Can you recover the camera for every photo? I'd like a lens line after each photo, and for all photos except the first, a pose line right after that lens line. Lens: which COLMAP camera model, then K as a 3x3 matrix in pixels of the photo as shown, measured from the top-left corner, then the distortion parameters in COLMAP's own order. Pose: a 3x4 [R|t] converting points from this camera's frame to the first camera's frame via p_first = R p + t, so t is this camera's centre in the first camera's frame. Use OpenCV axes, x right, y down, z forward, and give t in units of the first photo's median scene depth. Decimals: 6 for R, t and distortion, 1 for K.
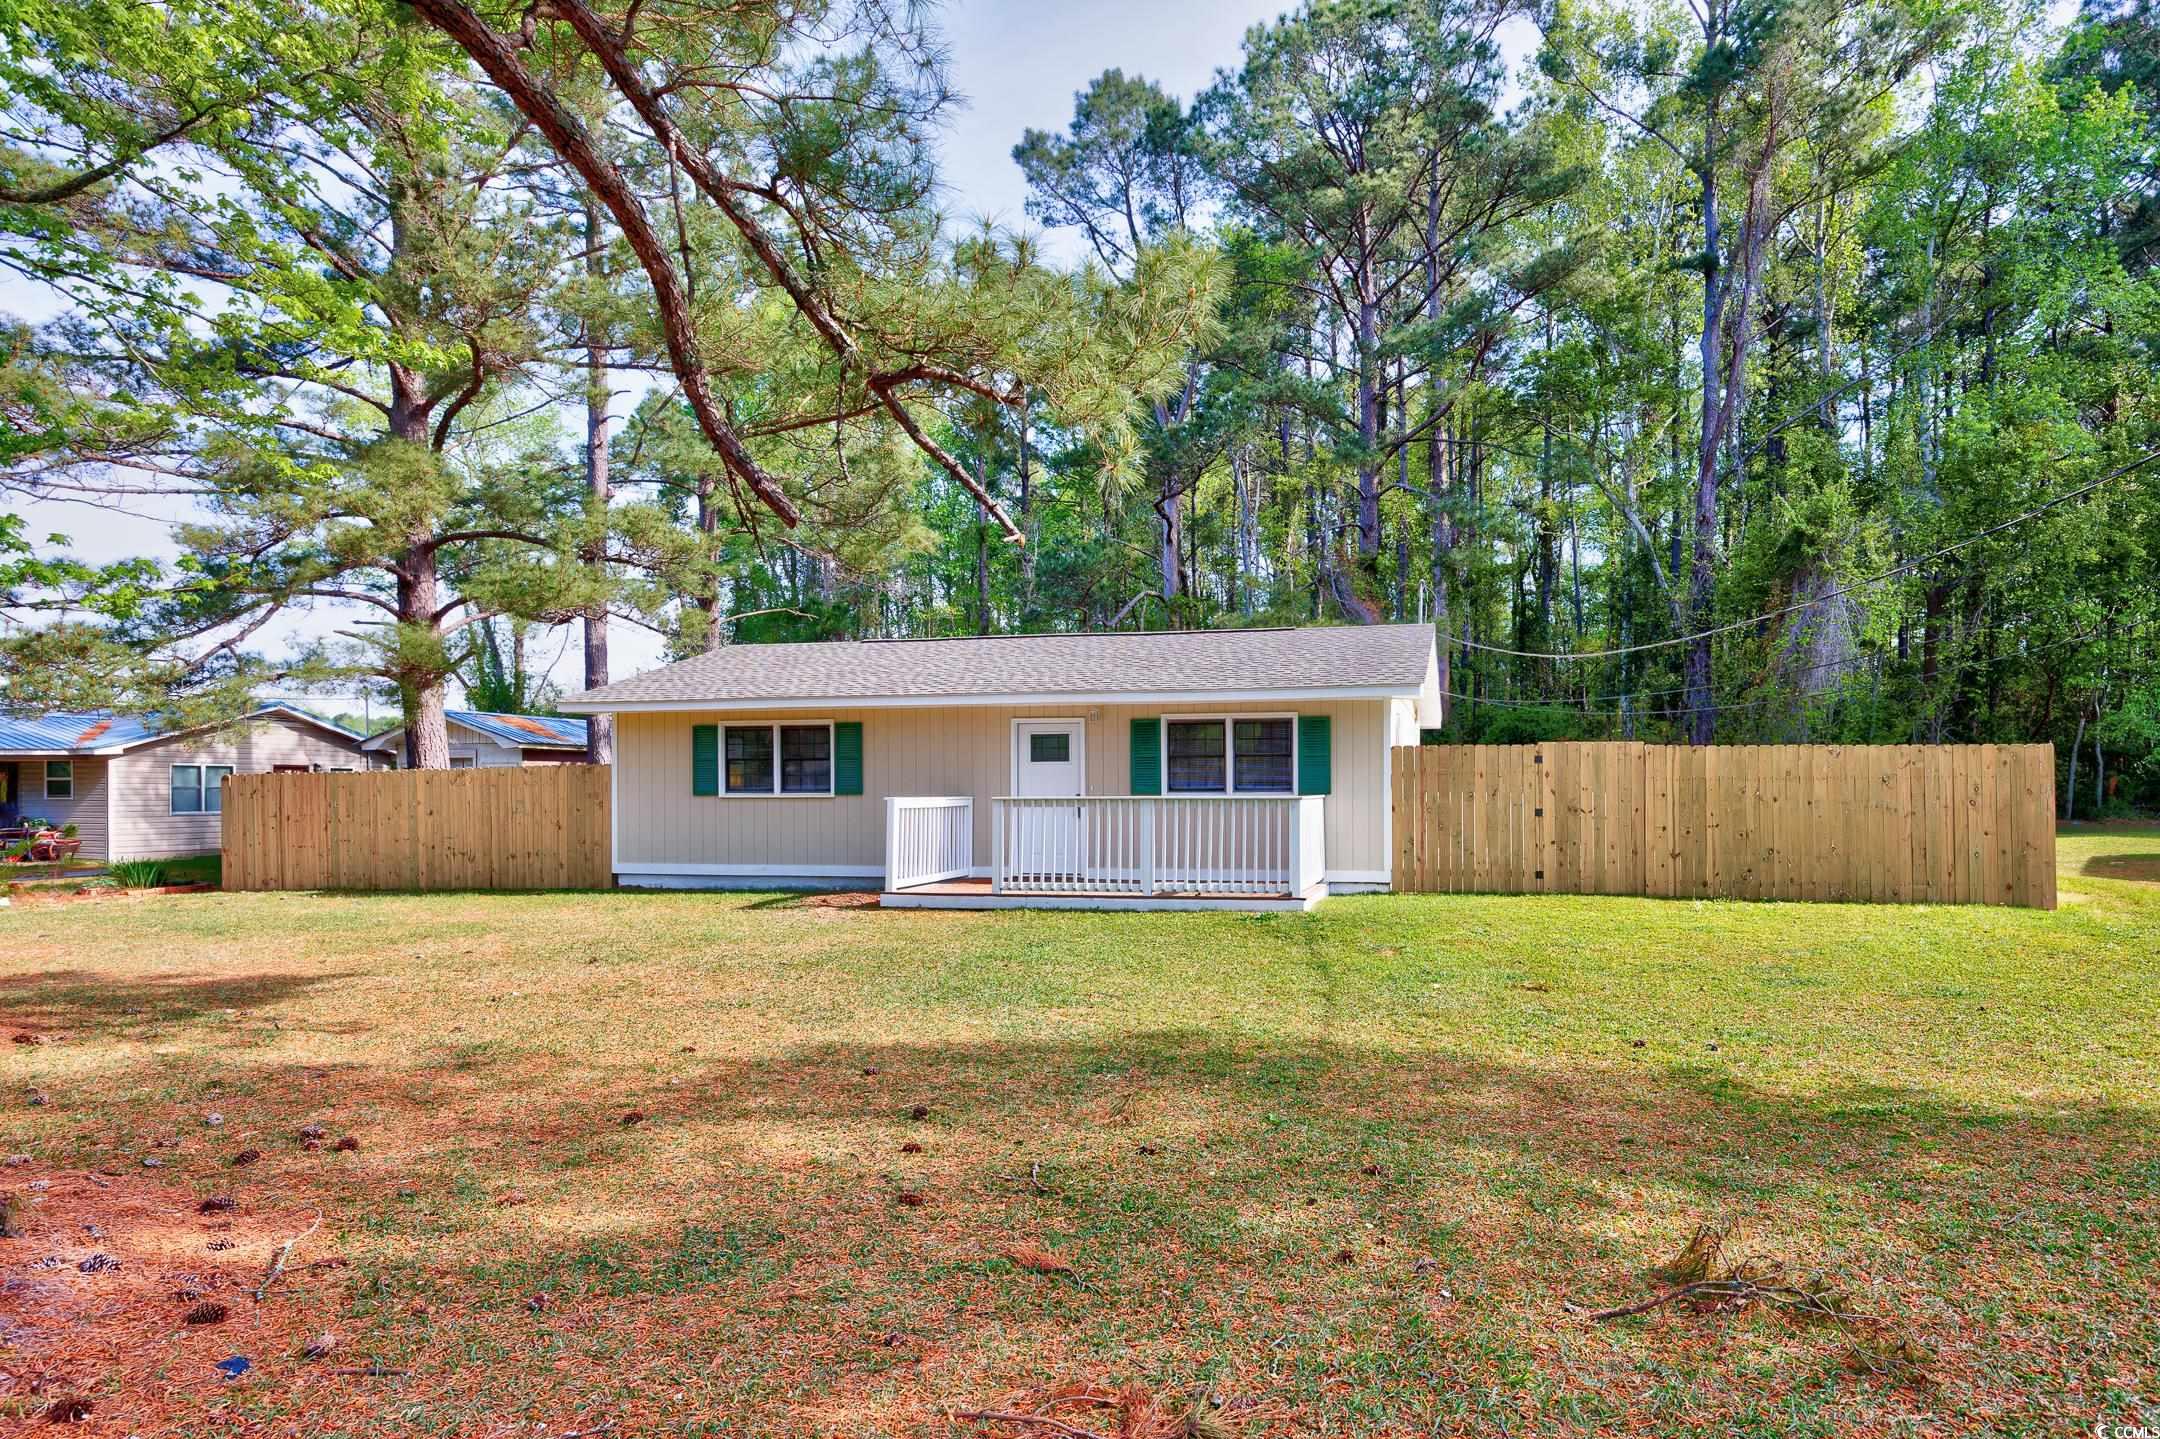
lens RADIAL K [[1199.3, 0, 1080.0], [0, 1199.3, 719.5], [0, 0, 1]] dist [0.022969, -0.000209]
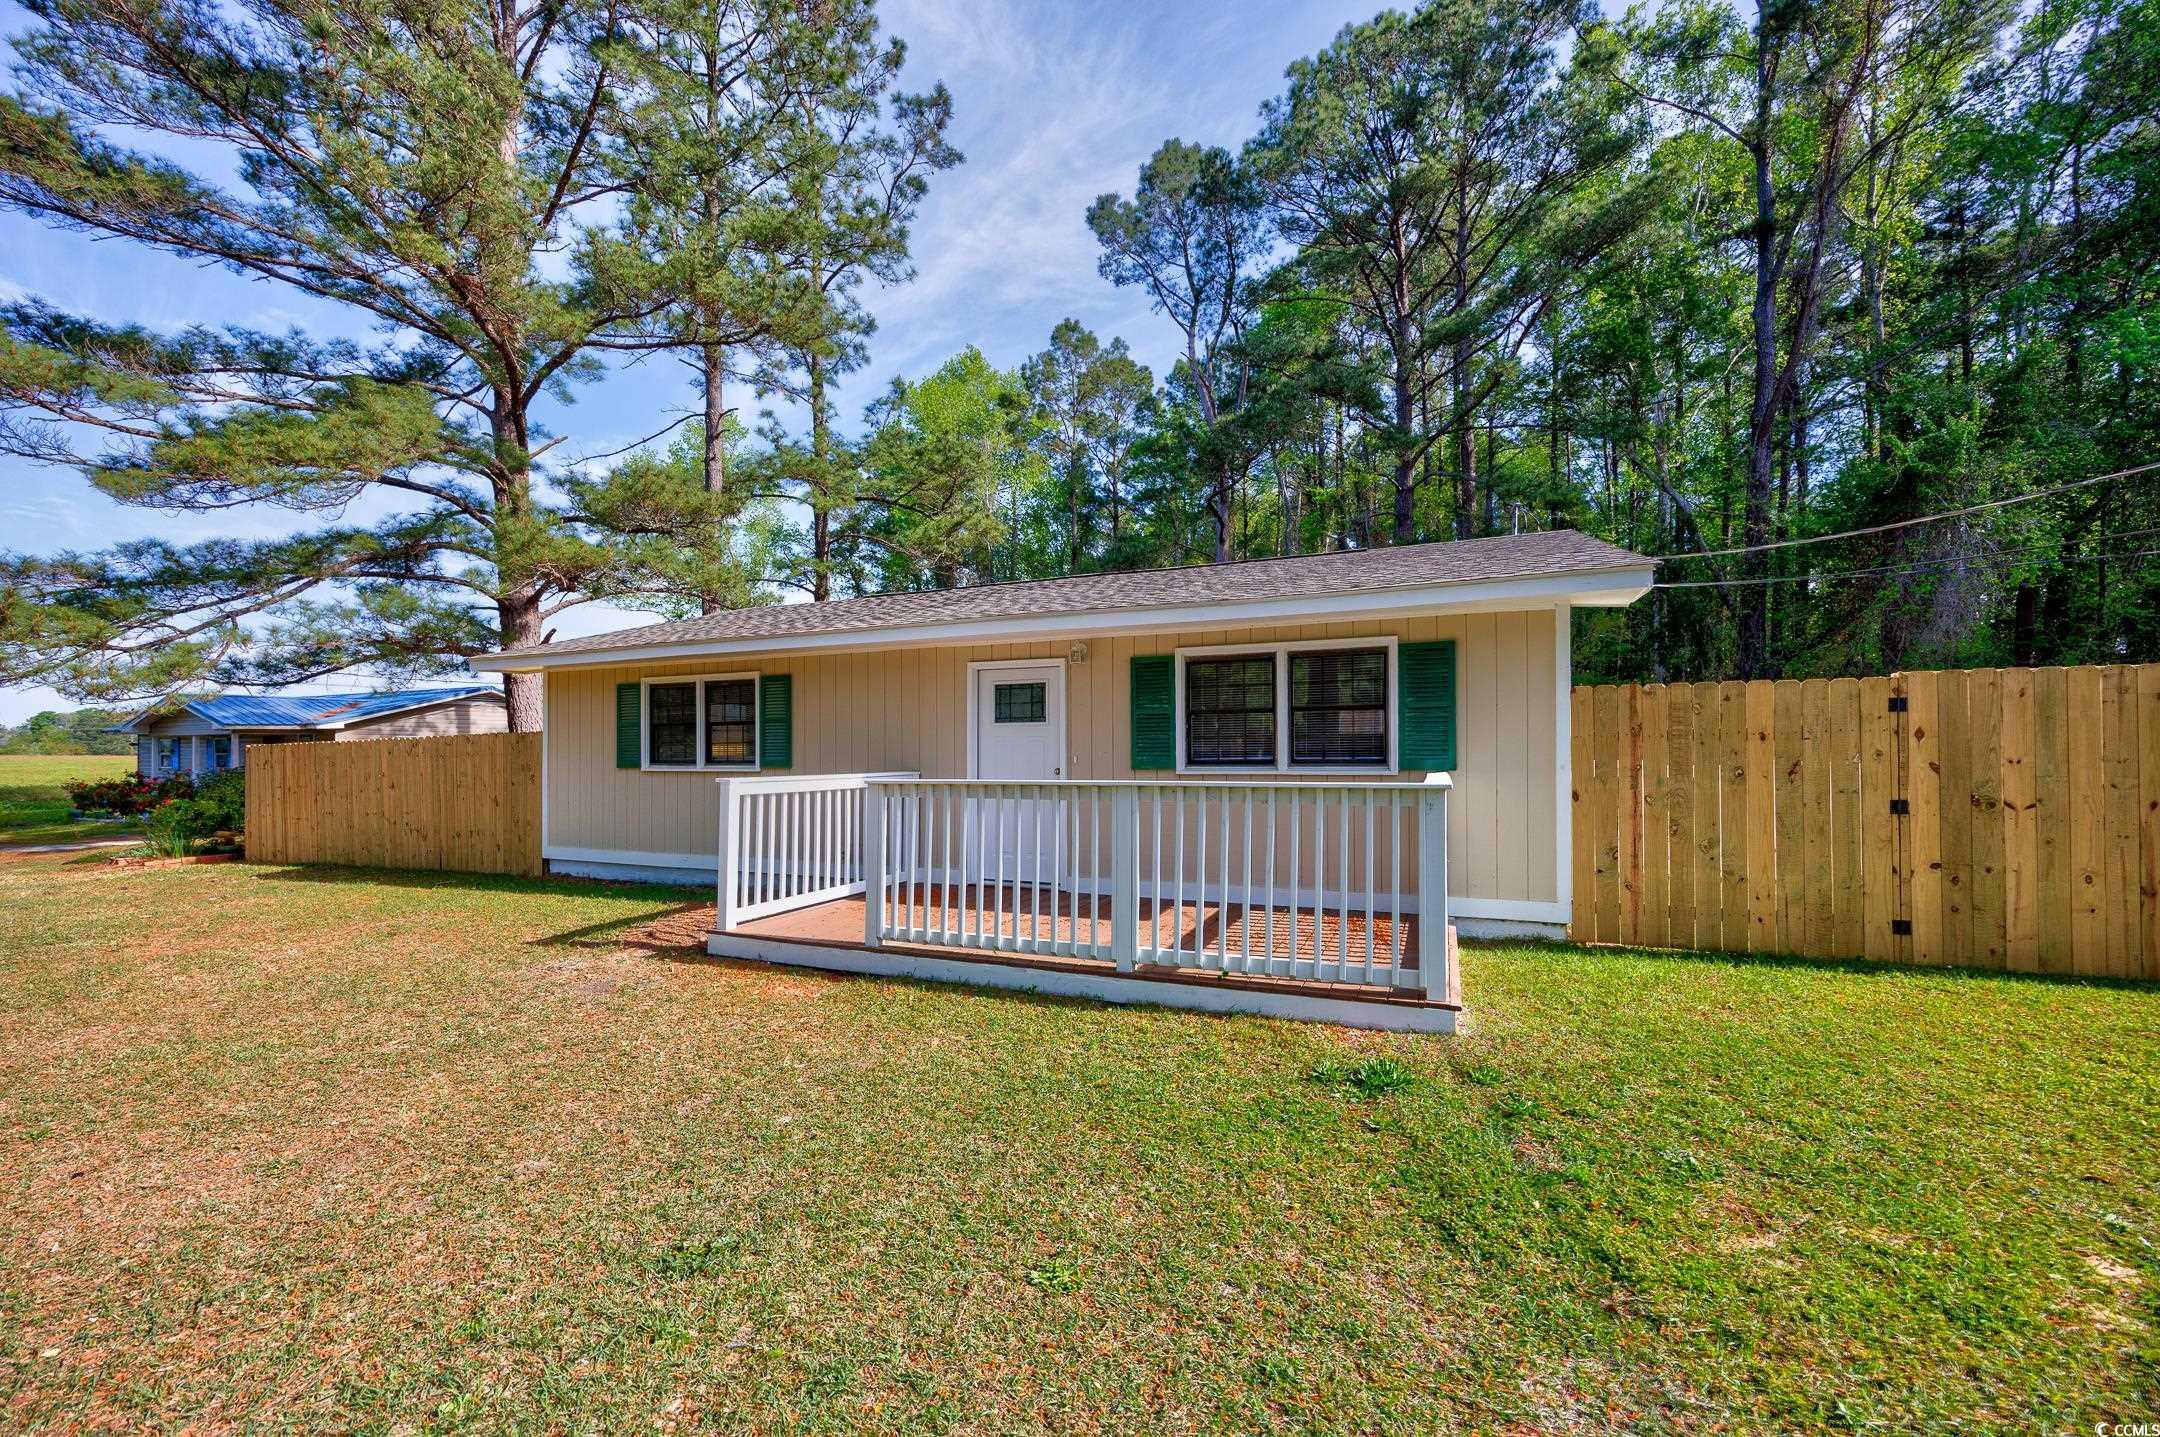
lens RADIAL K [[862.6, 0, 1043.0], [0, 862.6, 741.2], [0, 0, 1]] dist [0.000081, 0.000001]
pose [[0.990401, -0.006080, -0.138089, 0.055002], [0.012268, 0.998956, 0.044003, 0.022622], [0.137677, -0.045275, 0.989442, 0.469303]]
